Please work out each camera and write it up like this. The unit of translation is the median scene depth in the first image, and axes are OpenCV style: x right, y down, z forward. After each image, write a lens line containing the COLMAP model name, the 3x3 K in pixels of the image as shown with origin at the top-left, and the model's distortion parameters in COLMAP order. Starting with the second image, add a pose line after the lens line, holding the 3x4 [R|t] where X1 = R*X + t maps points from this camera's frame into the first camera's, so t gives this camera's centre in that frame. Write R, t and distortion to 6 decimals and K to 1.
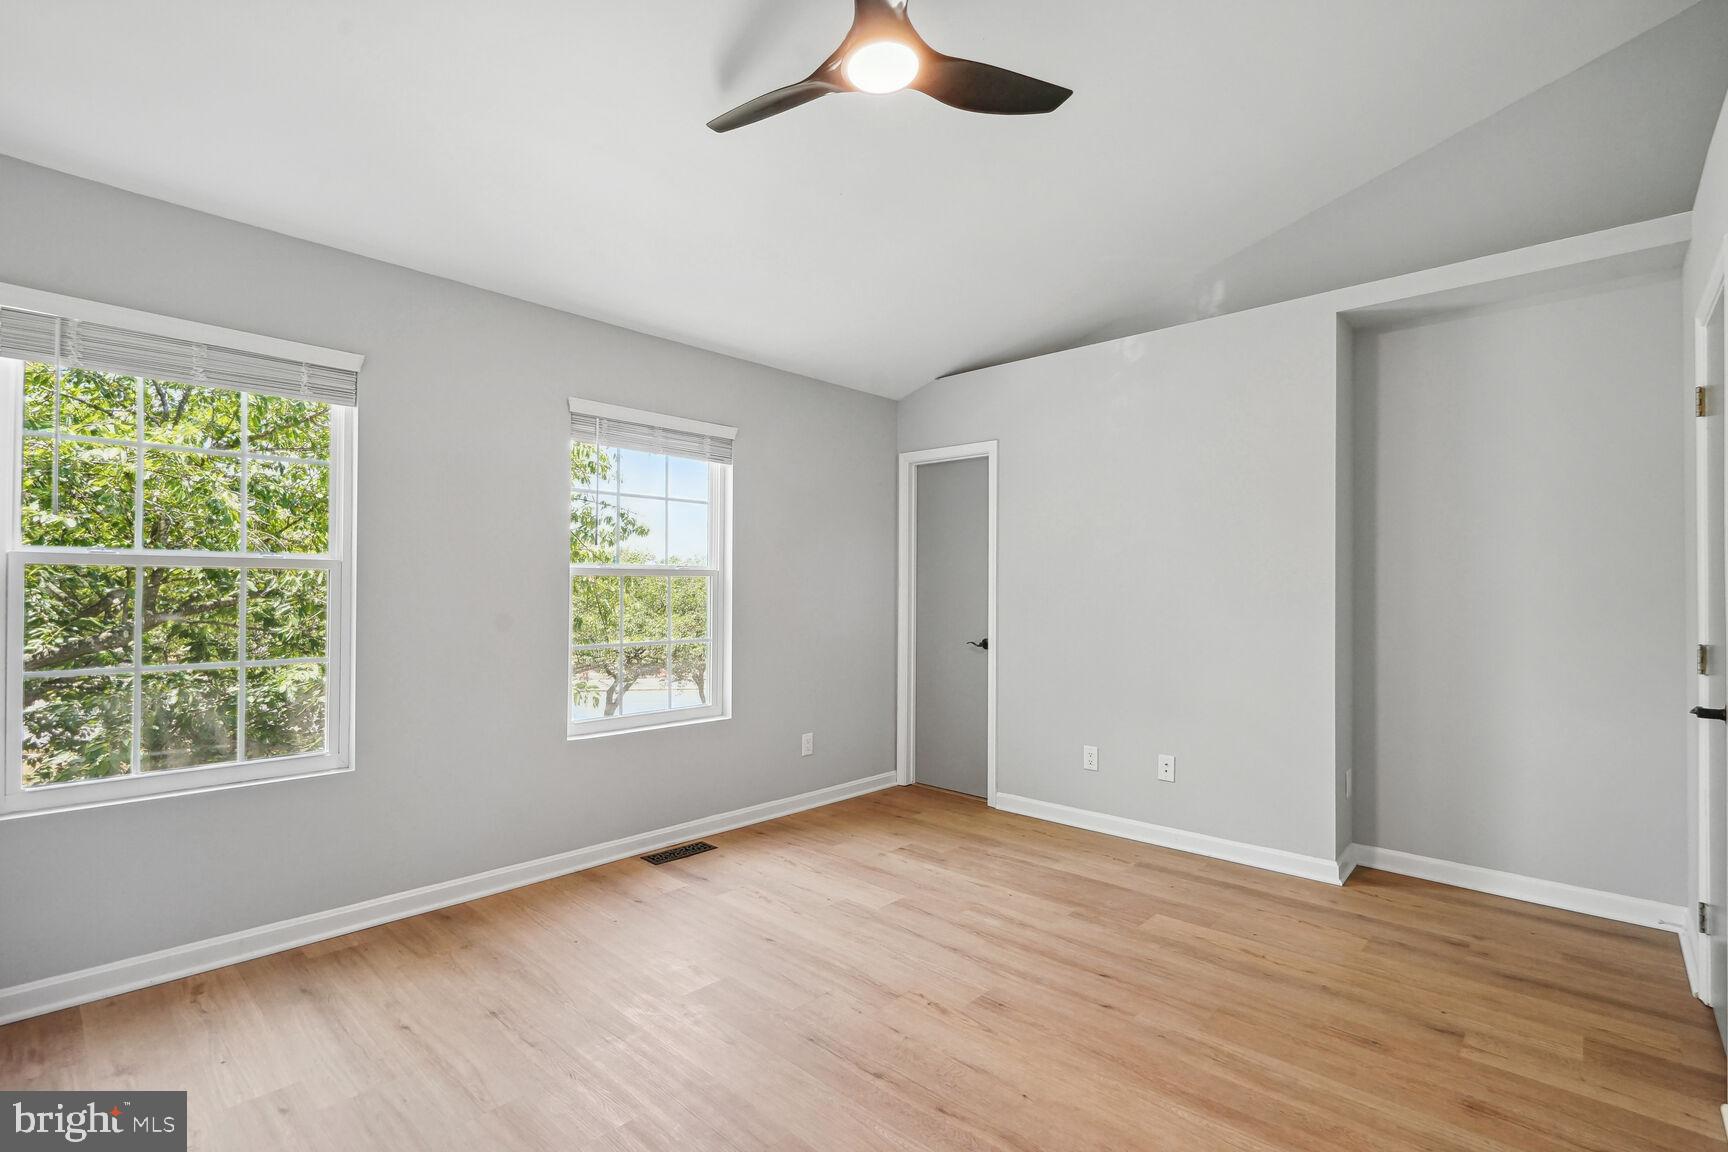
lens RADIAL K [[799.0, 0, 856.7], [0, 799.0, 579.9], [0, 0, 1]] dist [-0.009712, 0.003830]
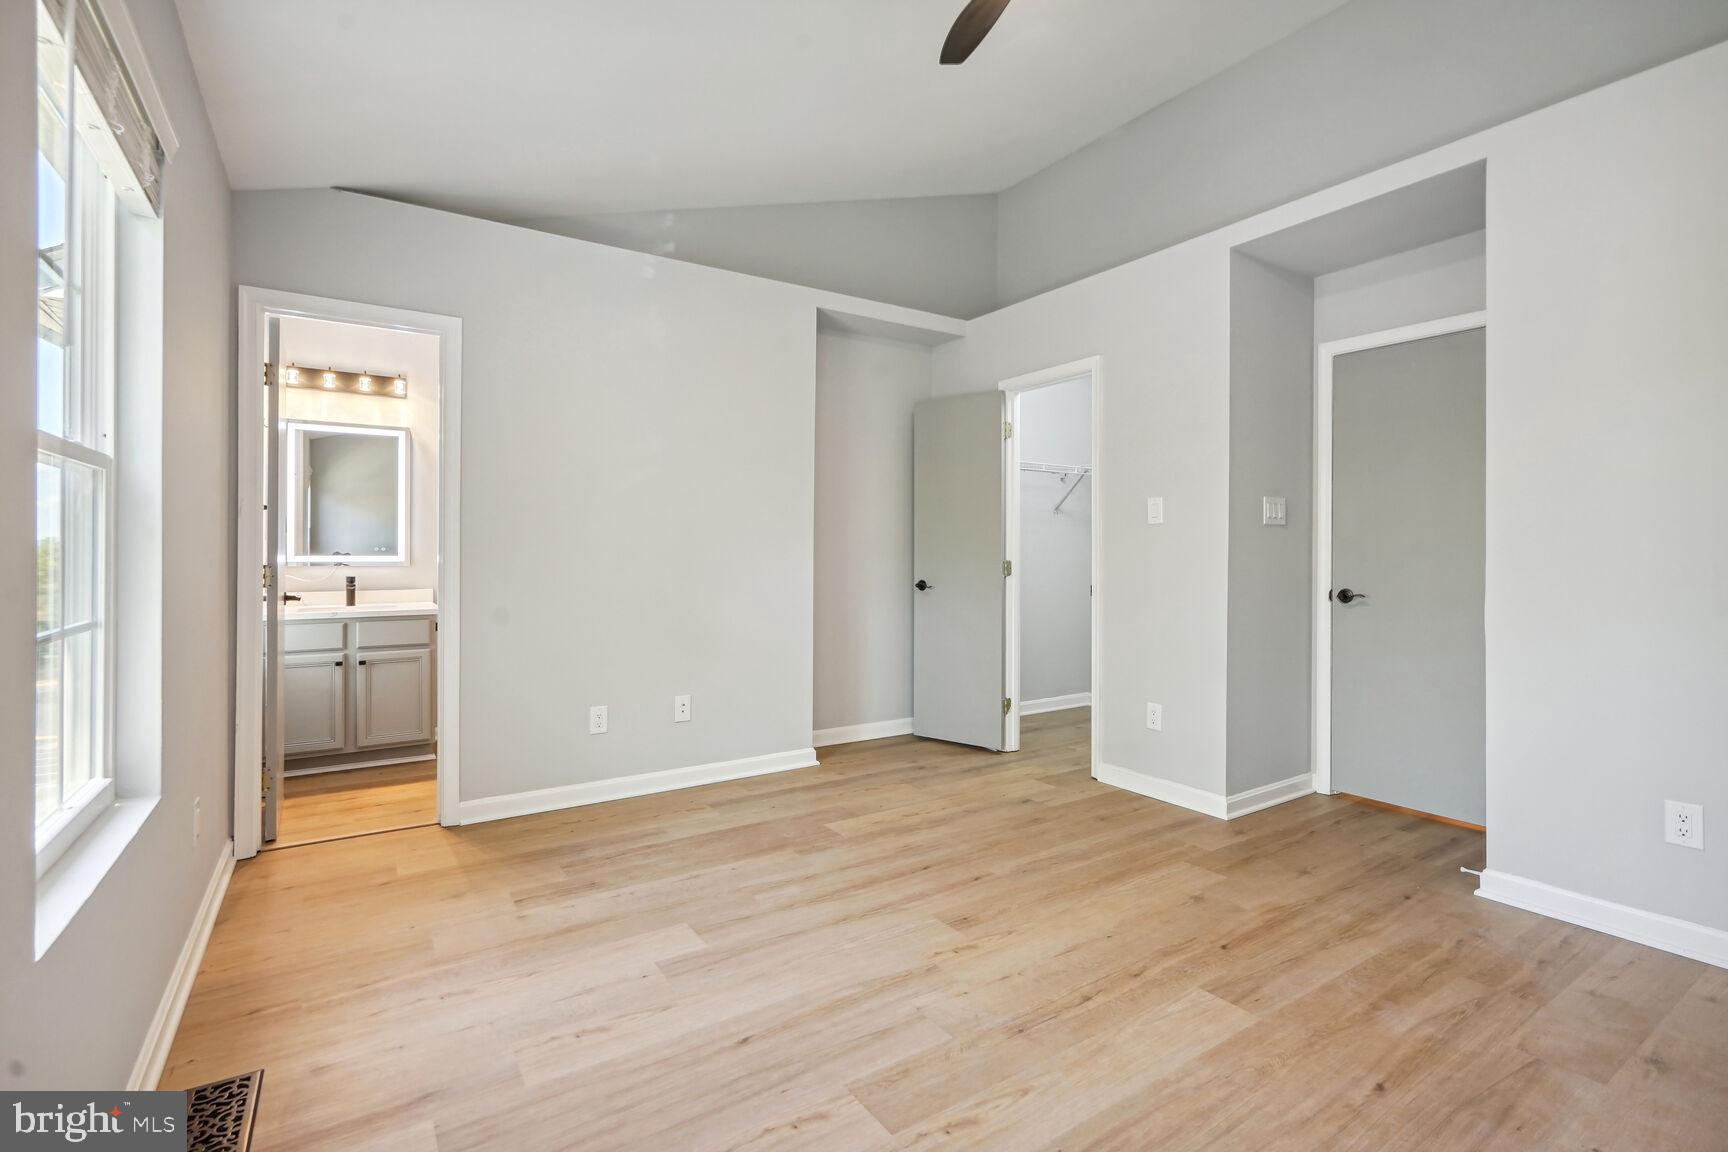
lens RADIAL K [[799.0, 0, 878.0], [0, 799.0, 561.7], [0, 0, 1]] dist [-0.009712, 0.003830]
pose [[0.225018, -0.018449, 0.974180, -0.717268], [-0.010333, 0.999719, 0.021320, 0.040554], [-0.974300, -0.014863, 0.224764, 0.748845]]
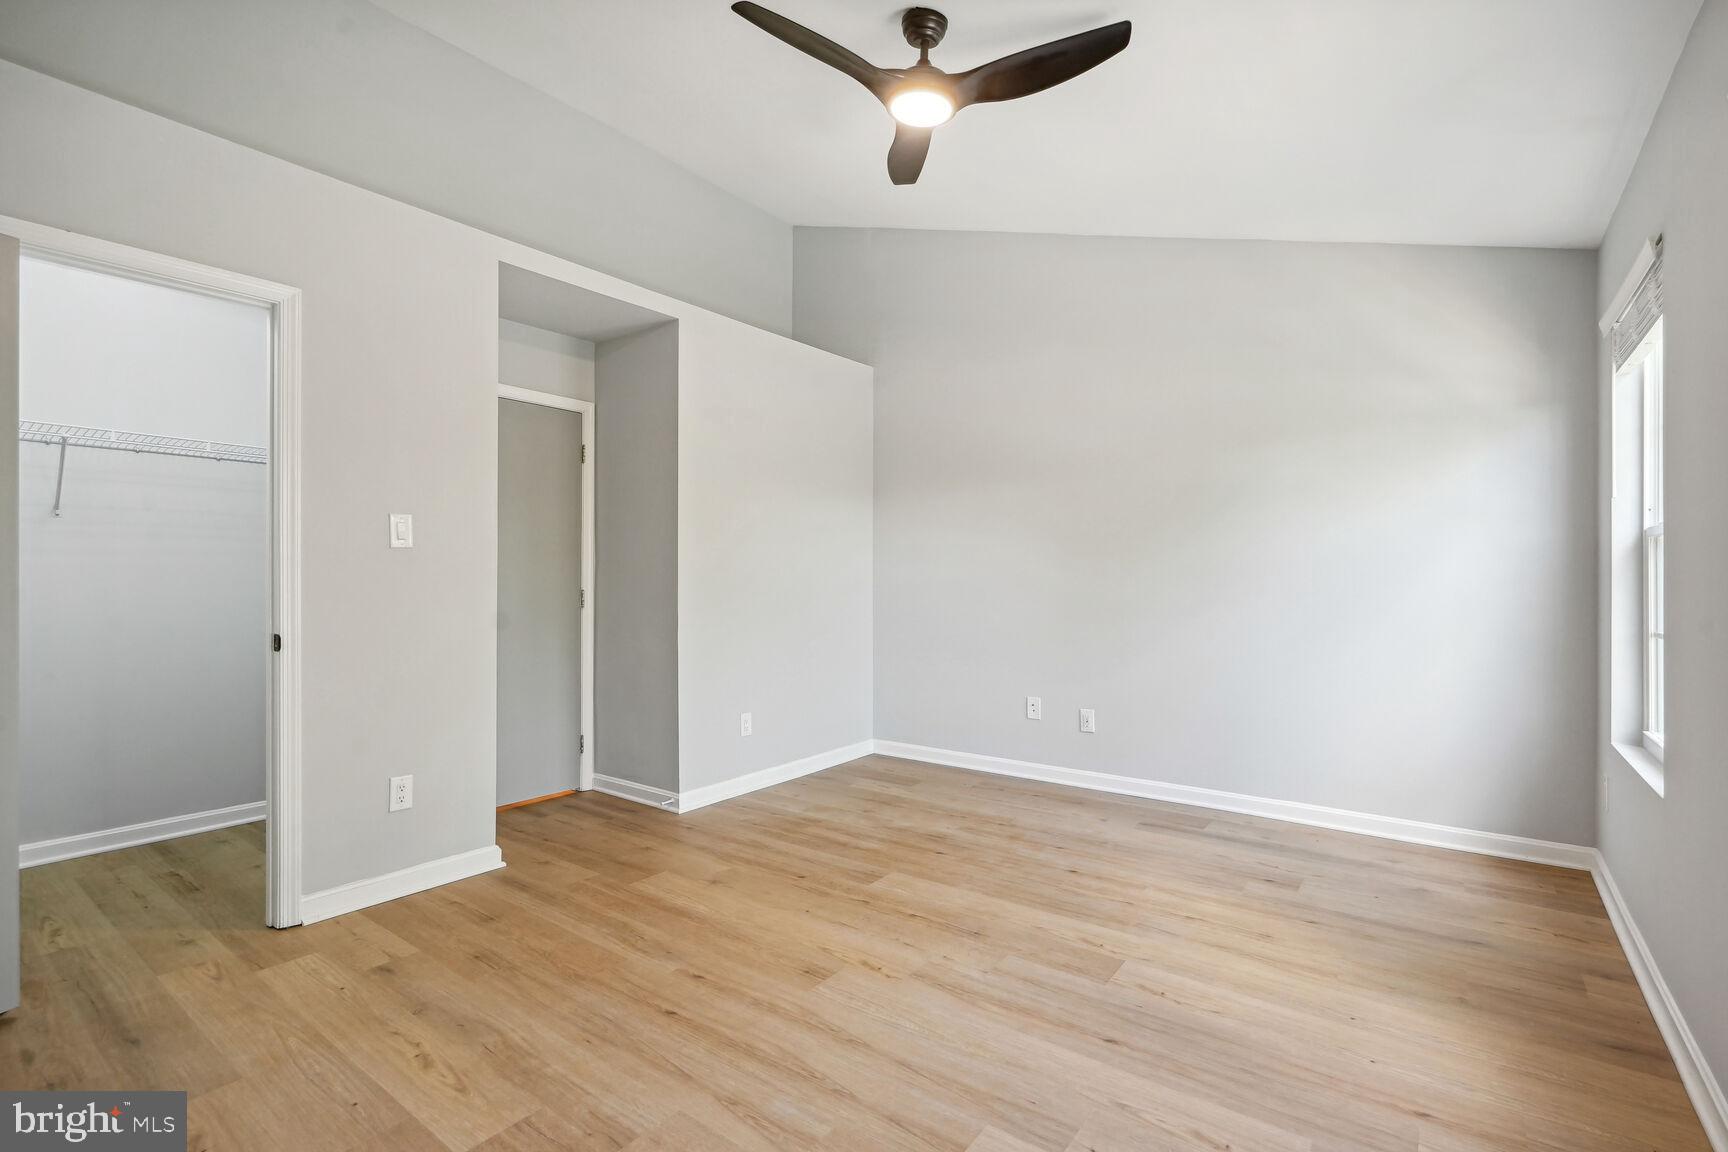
lens RADIAL K [[799.0, 0, 849.5], [0, 799.0, 572.8], [0, 0, 1]] dist [-0.009712, 0.003830]
pose [[-0.995778, -0.007978, -0.091450, 0.188315], [-0.006463, 0.999837, -0.016849, 0.049336], [0.091570, -0.016186, -0.995667, 1.684876]]
